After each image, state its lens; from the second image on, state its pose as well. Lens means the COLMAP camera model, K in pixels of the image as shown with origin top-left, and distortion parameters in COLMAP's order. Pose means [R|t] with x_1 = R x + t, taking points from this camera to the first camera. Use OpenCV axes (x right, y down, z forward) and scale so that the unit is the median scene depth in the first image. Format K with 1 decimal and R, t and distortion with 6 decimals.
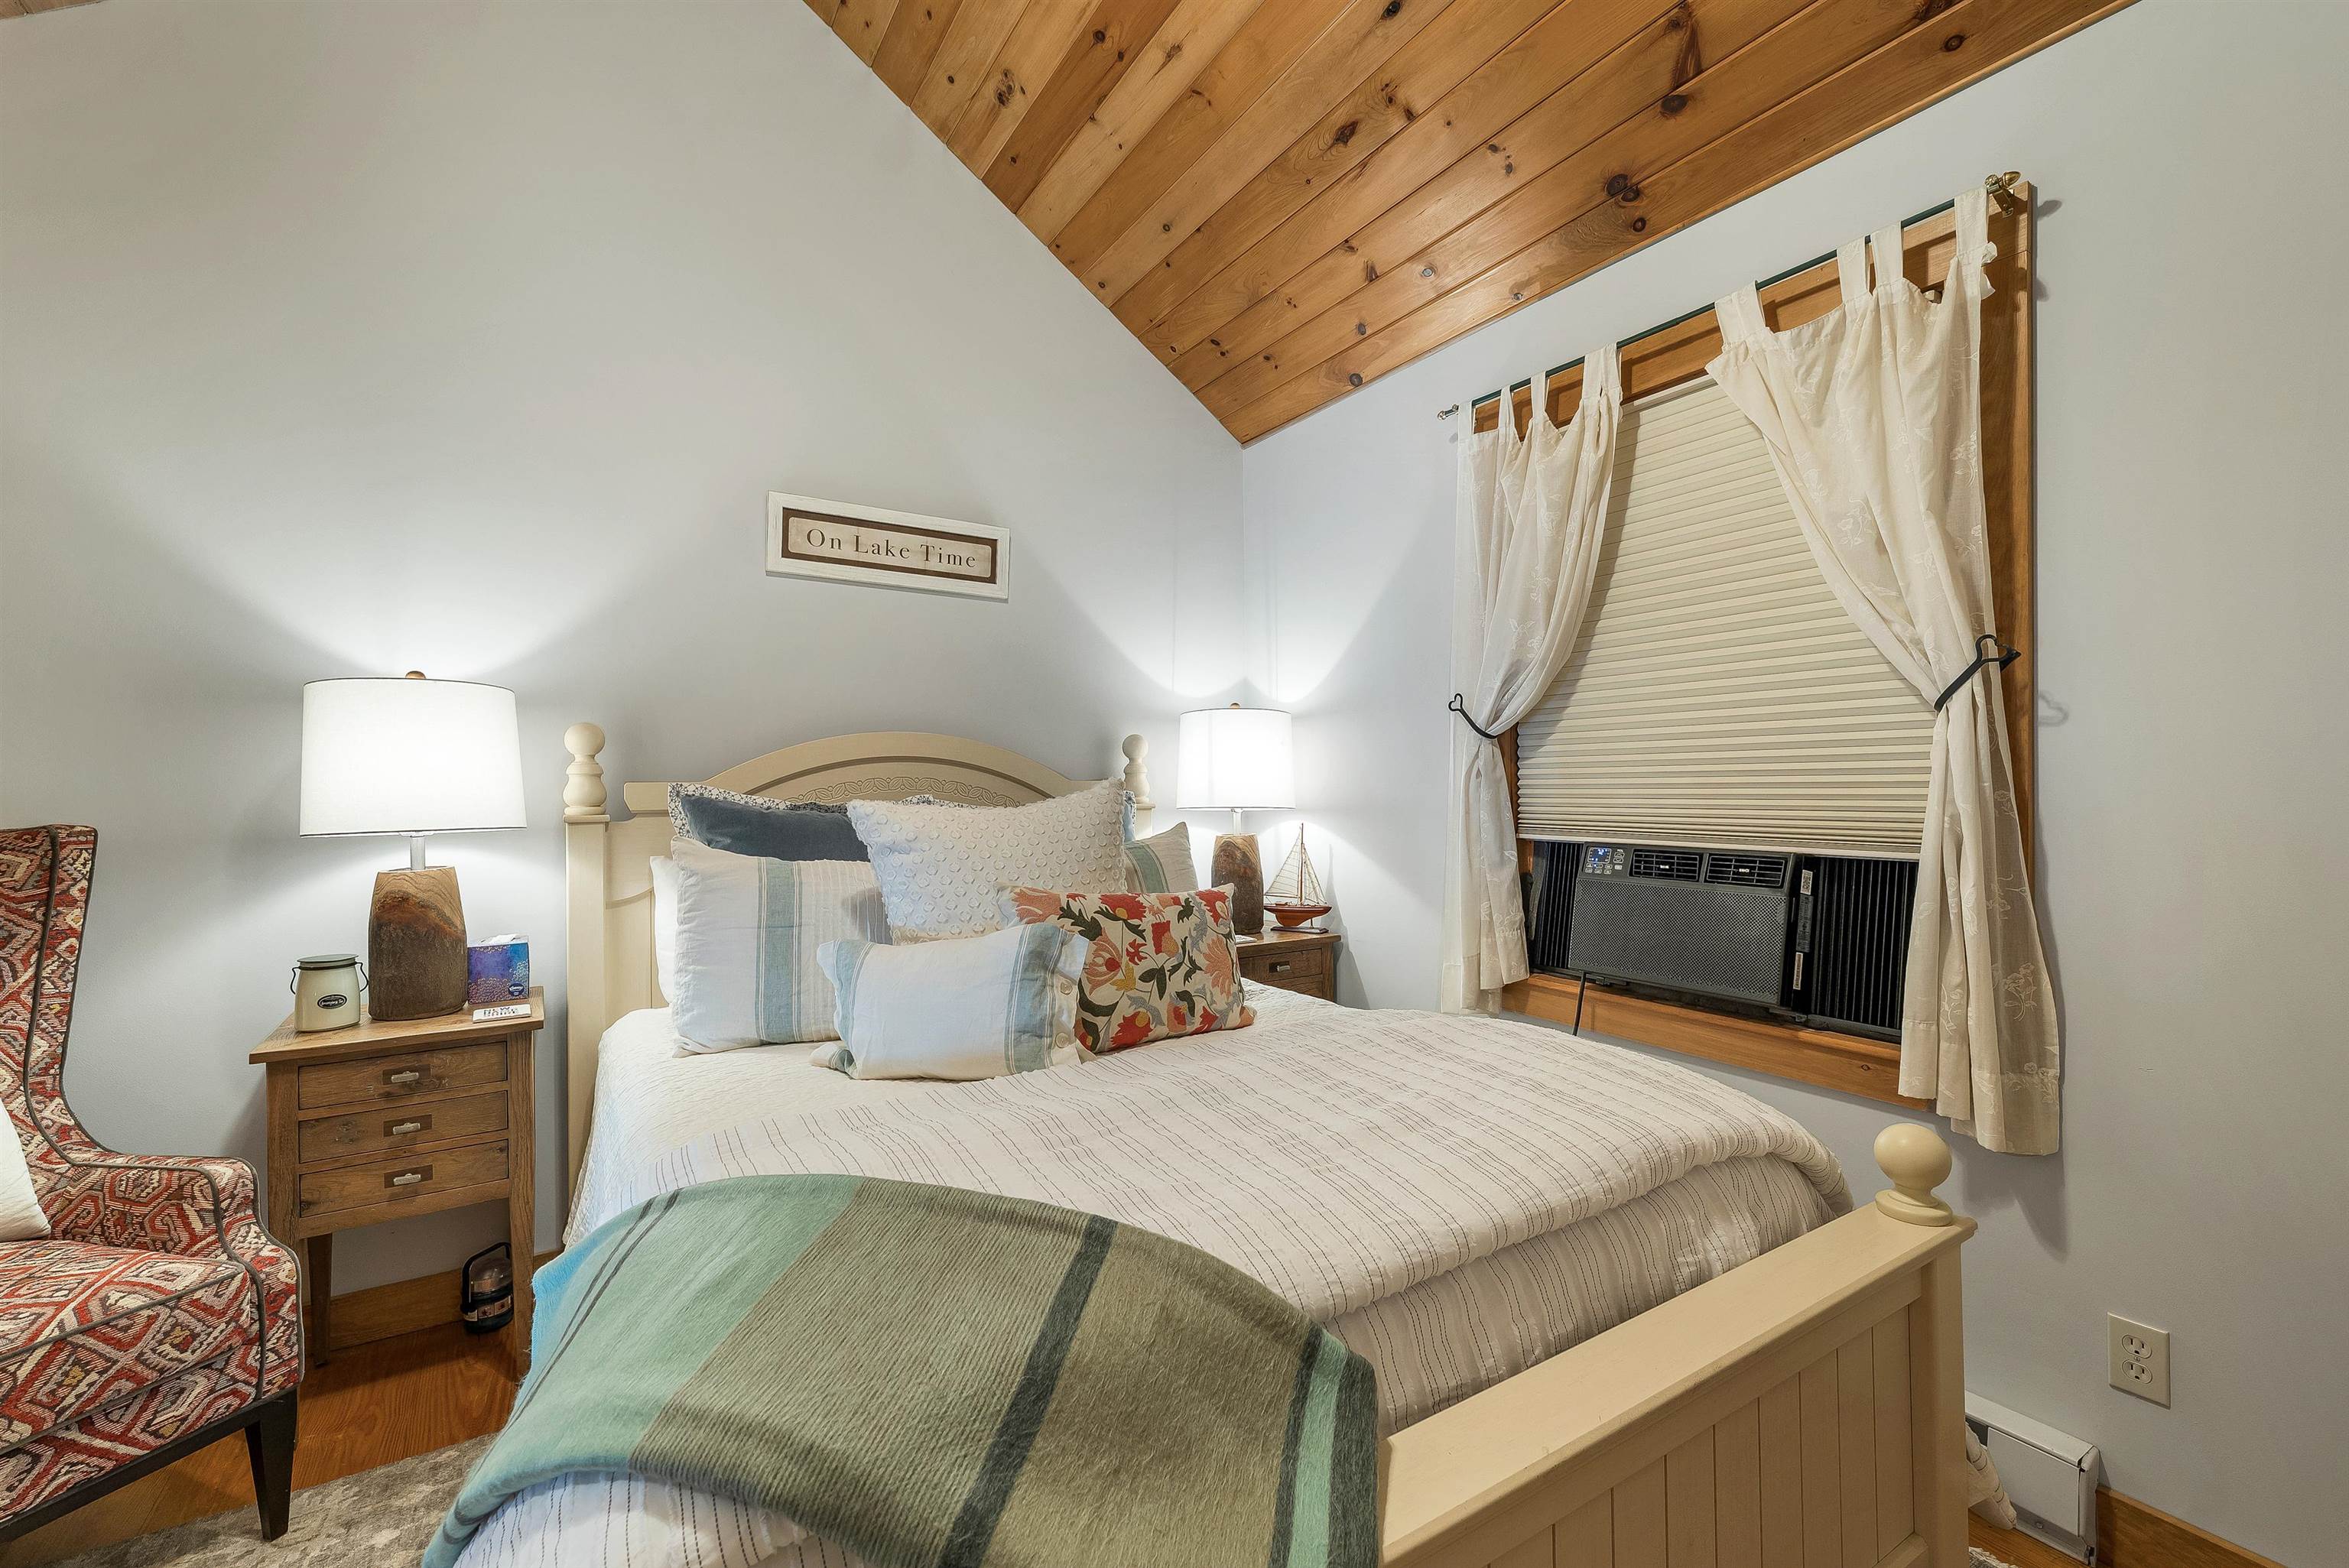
lens RADIAL K [[963.6, 0, 1174.8], [0, 963.6, 780.3], [0, 0, 1]] dist [0.000792, -0.000163]
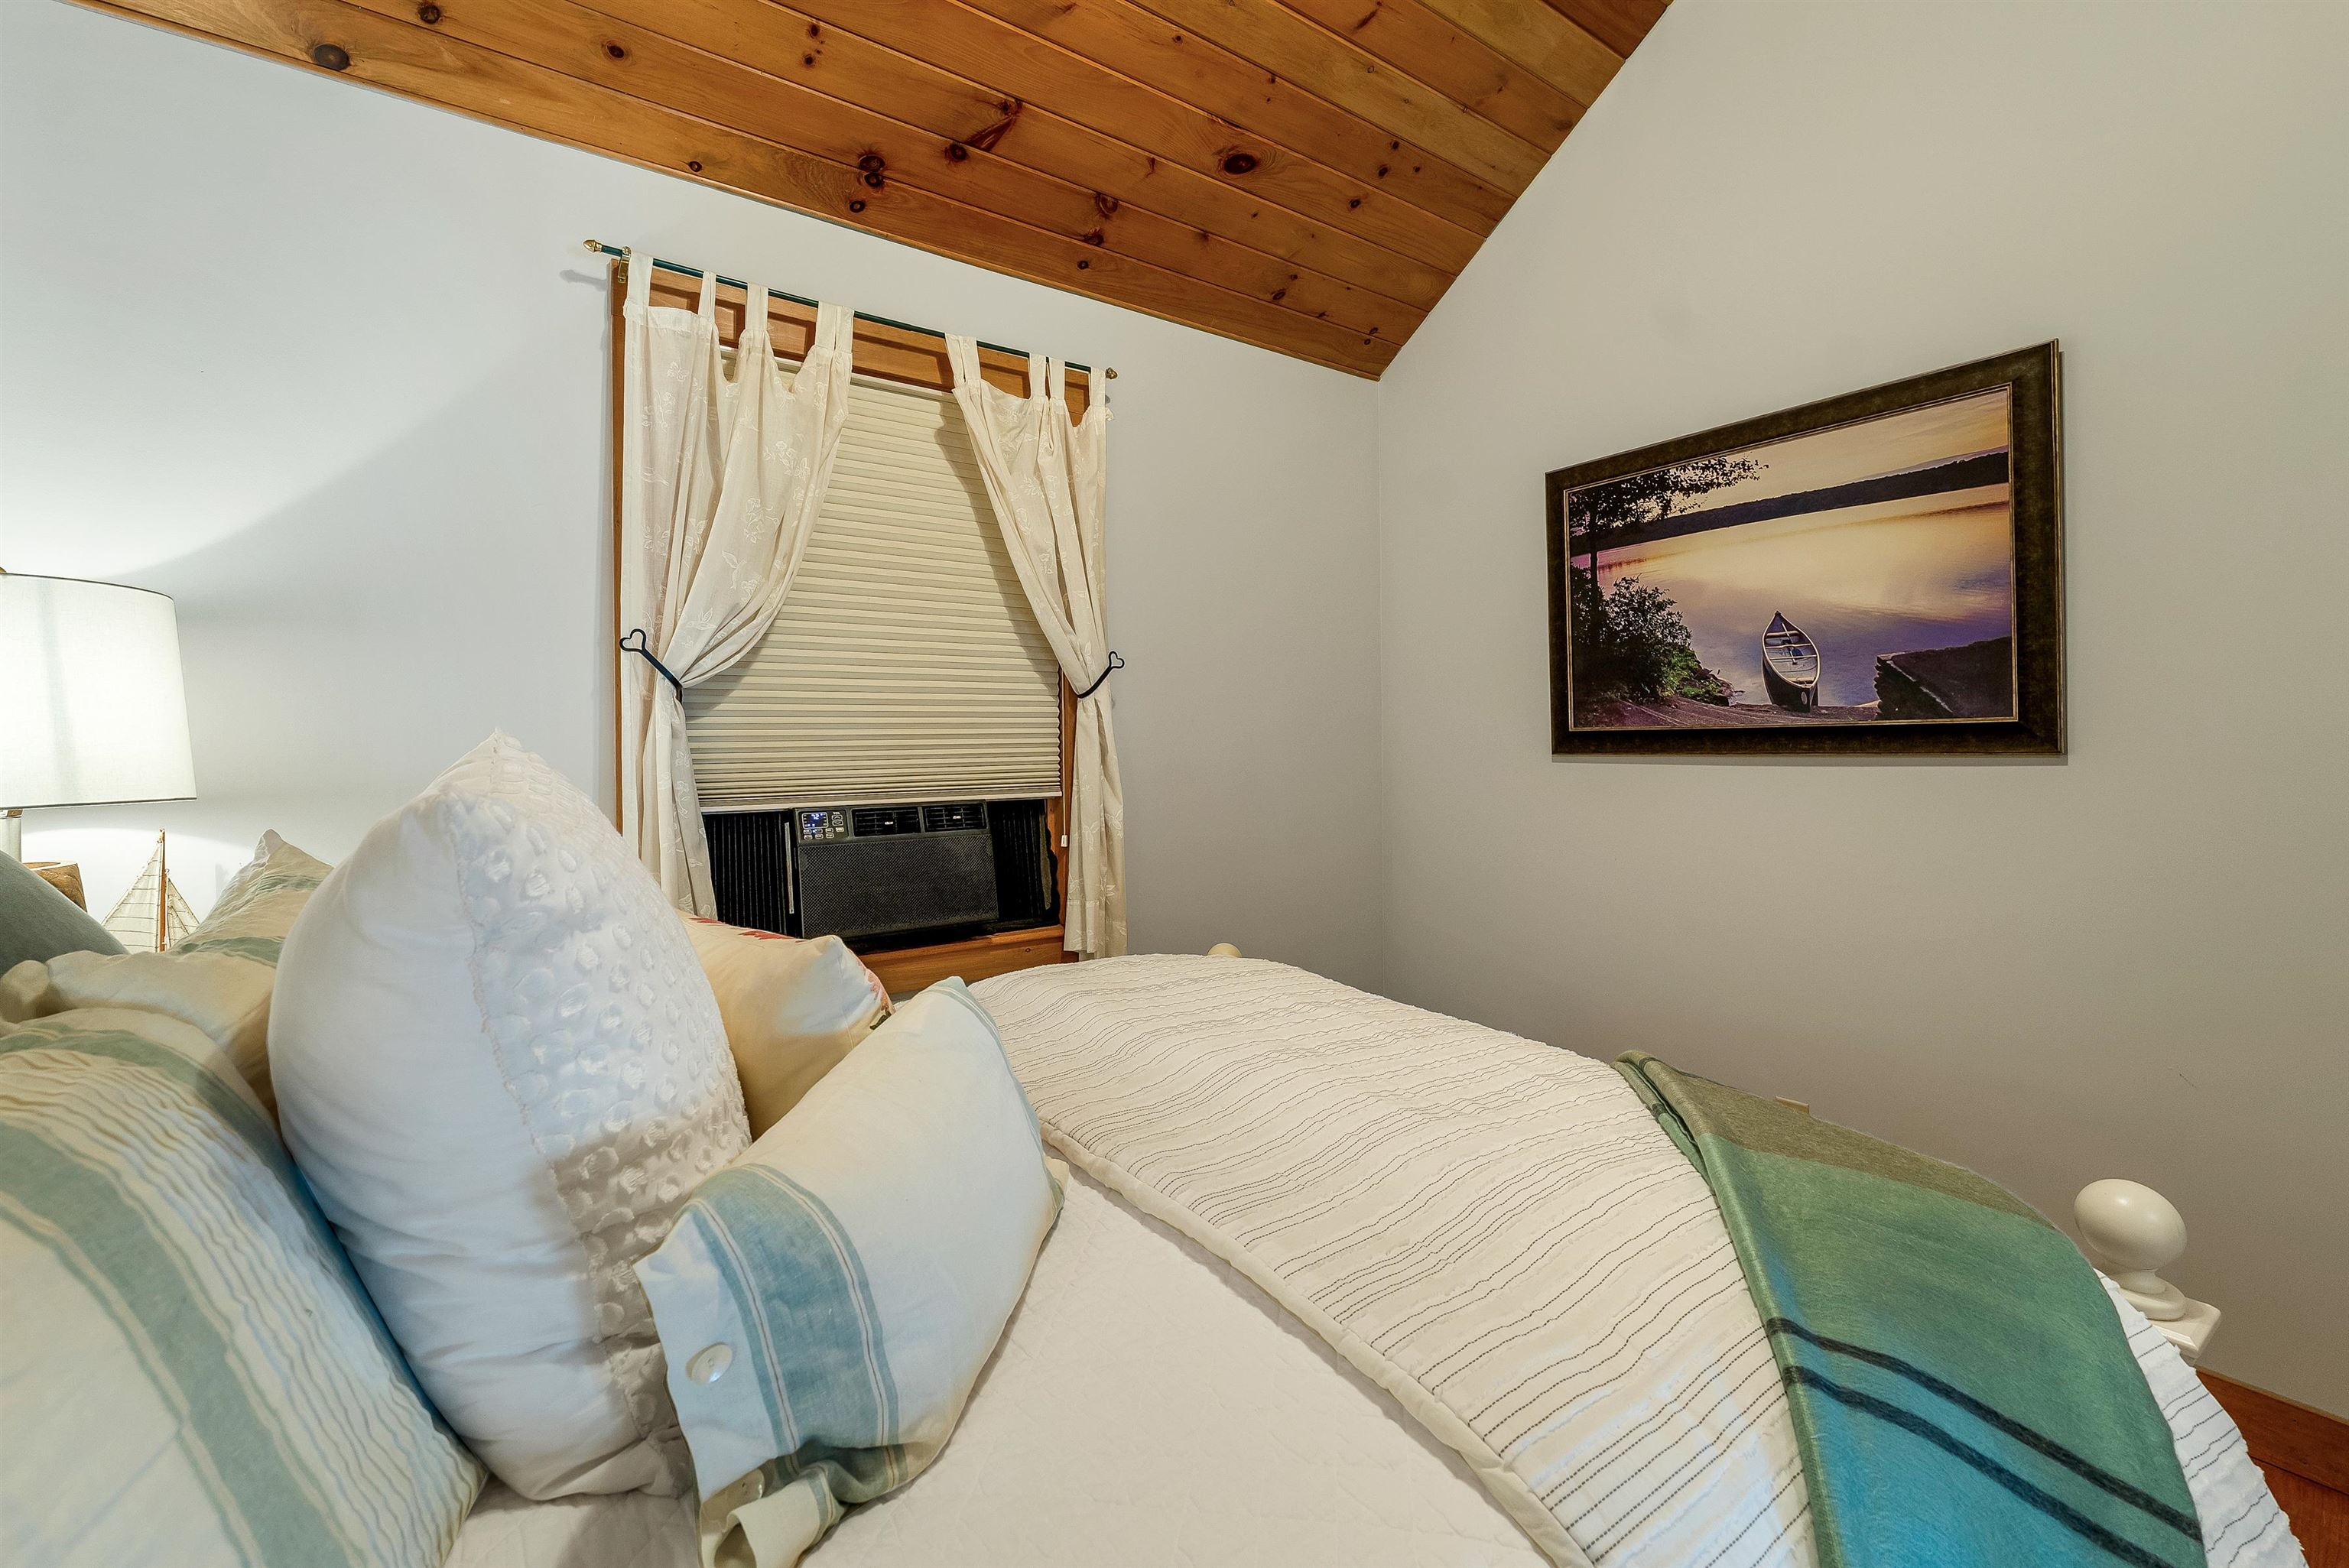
lens RADIAL K [[963.6, 0, 1192.5], [0, 963.6, 739.4], [0, 0, 1]] dist [0.000792, -0.000163]
pose [[-0.048436, 0.009104, 0.998785, -0.578535], [0.007755, 0.999932, -0.008739, 0.008742], [-0.998796, 0.007322, -0.048504, 0.712040]]
